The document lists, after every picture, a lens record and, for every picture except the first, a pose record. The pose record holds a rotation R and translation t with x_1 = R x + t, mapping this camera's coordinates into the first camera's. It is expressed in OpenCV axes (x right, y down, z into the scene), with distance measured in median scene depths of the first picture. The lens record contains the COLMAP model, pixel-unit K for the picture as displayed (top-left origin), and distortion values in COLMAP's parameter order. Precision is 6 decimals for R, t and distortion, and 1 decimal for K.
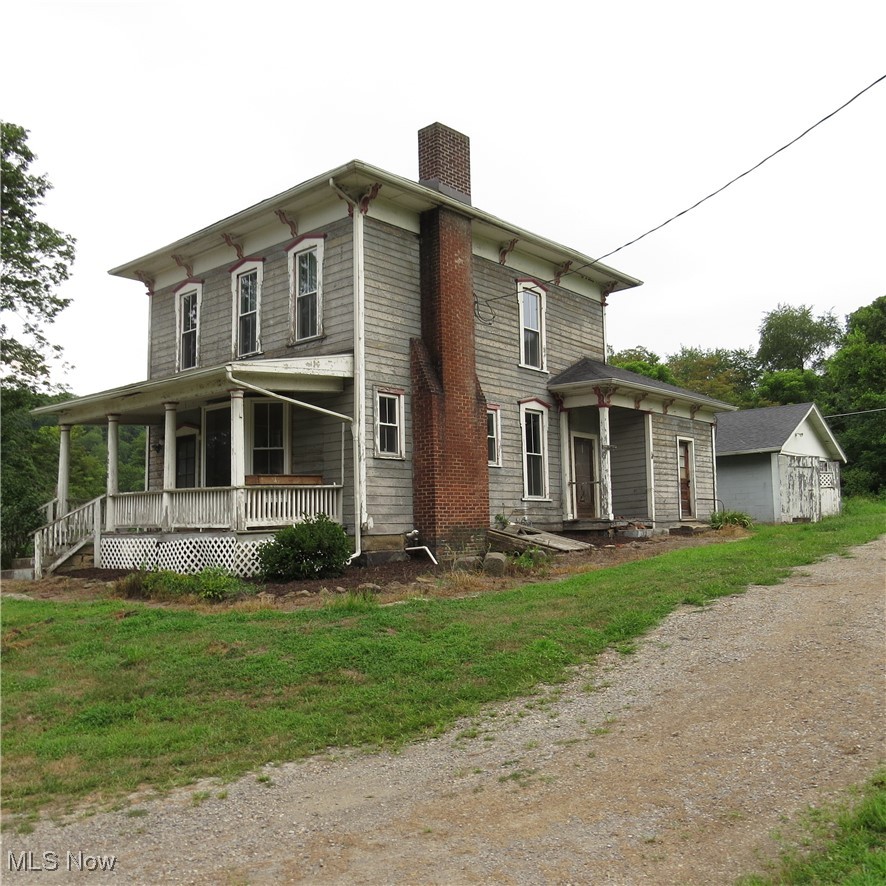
lens RADIAL K [[841.6, 0, 440.7], [0, 841.6, 449.3], [0, 0, 1]] dist [-0.018884, 0.000000]
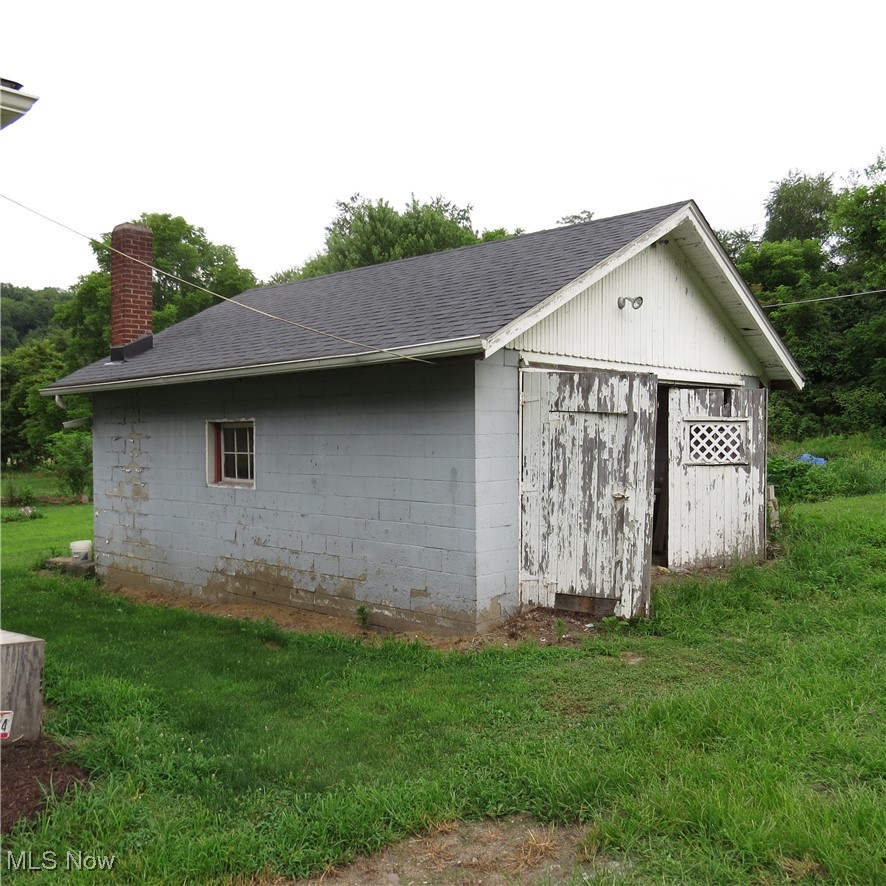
lens RADIAL K [[841.6, 0, 447.2], [0, 841.6, 437.1], [0, 0, 1]] dist [-0.018884, 0.000000]
pose [[0.999746, 0.011262, -0.019525, 0.355131], [-0.009237, 0.994853, 0.100903, 0.001441], [0.020561, -0.100697, 0.994705, 0.662399]]
